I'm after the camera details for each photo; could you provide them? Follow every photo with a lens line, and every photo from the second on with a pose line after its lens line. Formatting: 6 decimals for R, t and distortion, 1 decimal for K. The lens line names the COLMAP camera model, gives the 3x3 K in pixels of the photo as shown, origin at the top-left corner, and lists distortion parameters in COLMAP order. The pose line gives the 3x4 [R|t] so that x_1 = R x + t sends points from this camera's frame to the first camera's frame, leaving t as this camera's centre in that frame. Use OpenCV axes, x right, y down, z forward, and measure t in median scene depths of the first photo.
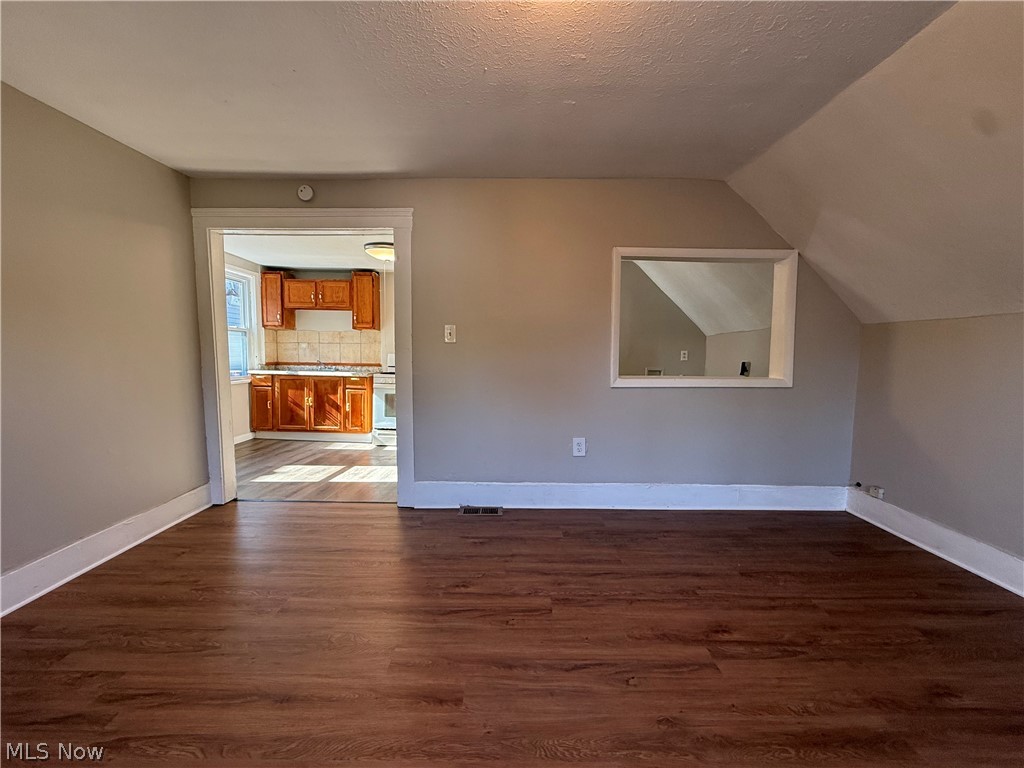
lens RADIAL K [[408.8, 0, 508.7], [0, 408.8, 386.8], [0, 0, 1]] dist [0.000189, 0.000626]
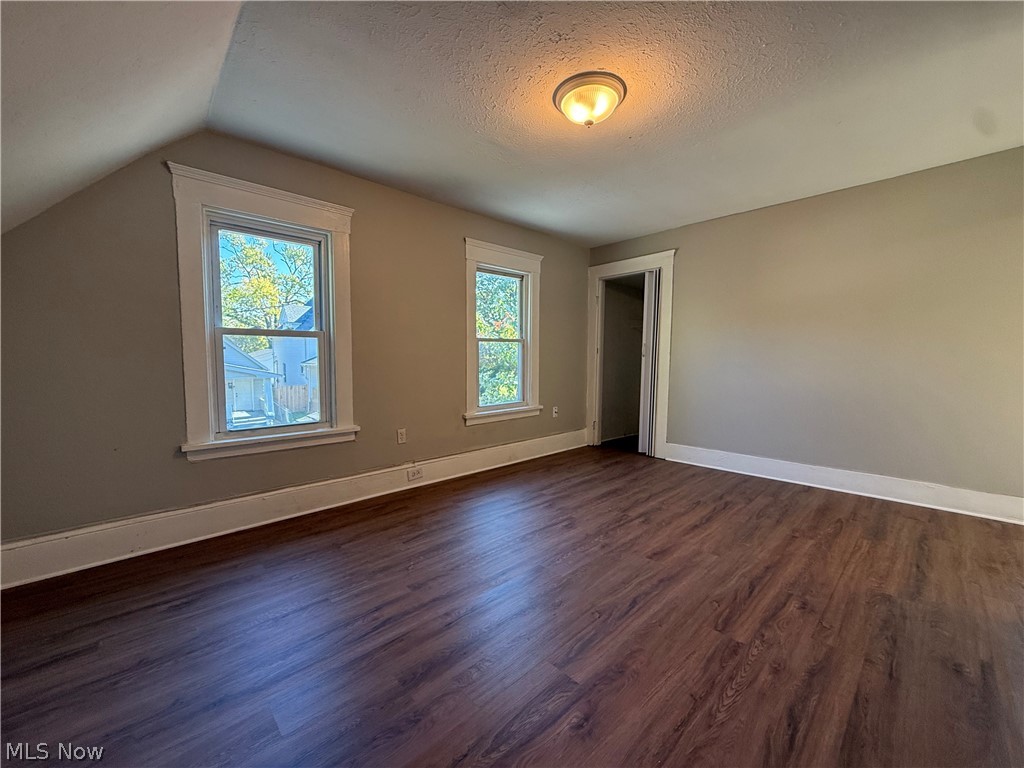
lens RADIAL K [[408.8, 0, 507.0], [0, 408.8, 381.3], [0, 0, 1]] dist [0.000189, 0.000626]
pose [[-0.729604, 0.035850, -0.682929, 0.826055], [-0.068495, 0.989773, 0.125135, -0.038388], [0.680431, 0.138076, -0.719687, 1.034553]]
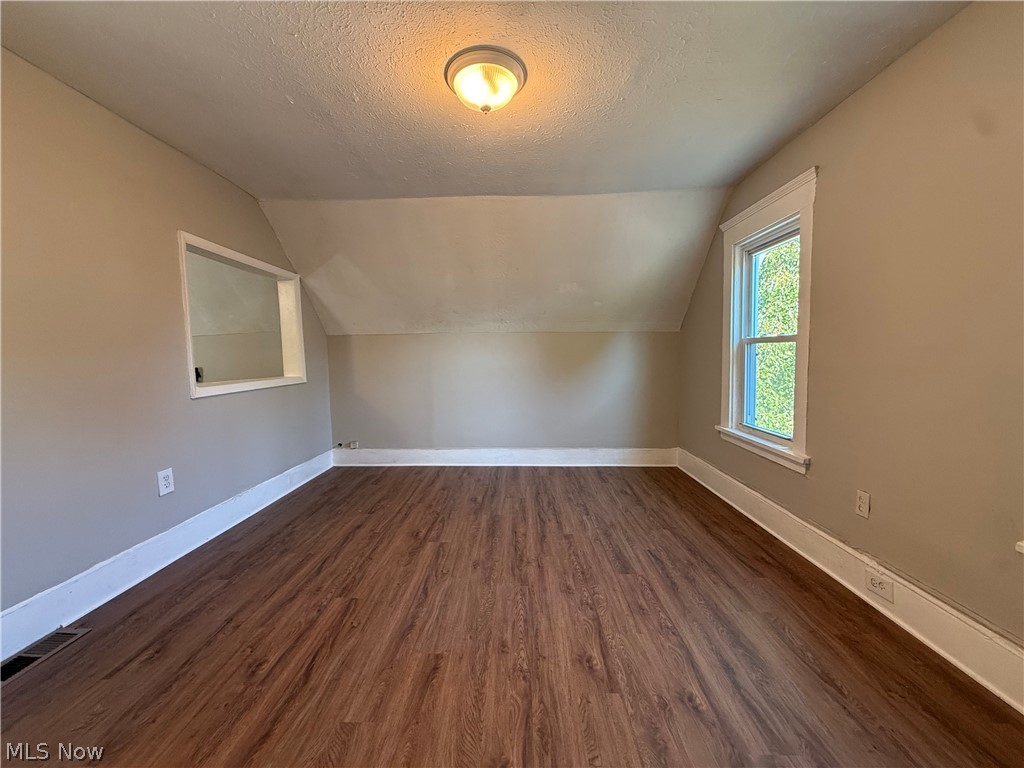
lens RADIAL K [[408.8, 0, 511.6], [0, 408.8, 384.6], [0, 0, 1]] dist [0.000189, 0.000626]
pose [[0.019228, -0.080456, 0.996573, -0.738235], [0.108636, 0.991024, 0.077912, -0.027372], [-0.993896, 0.106765, 0.027796, 0.426762]]
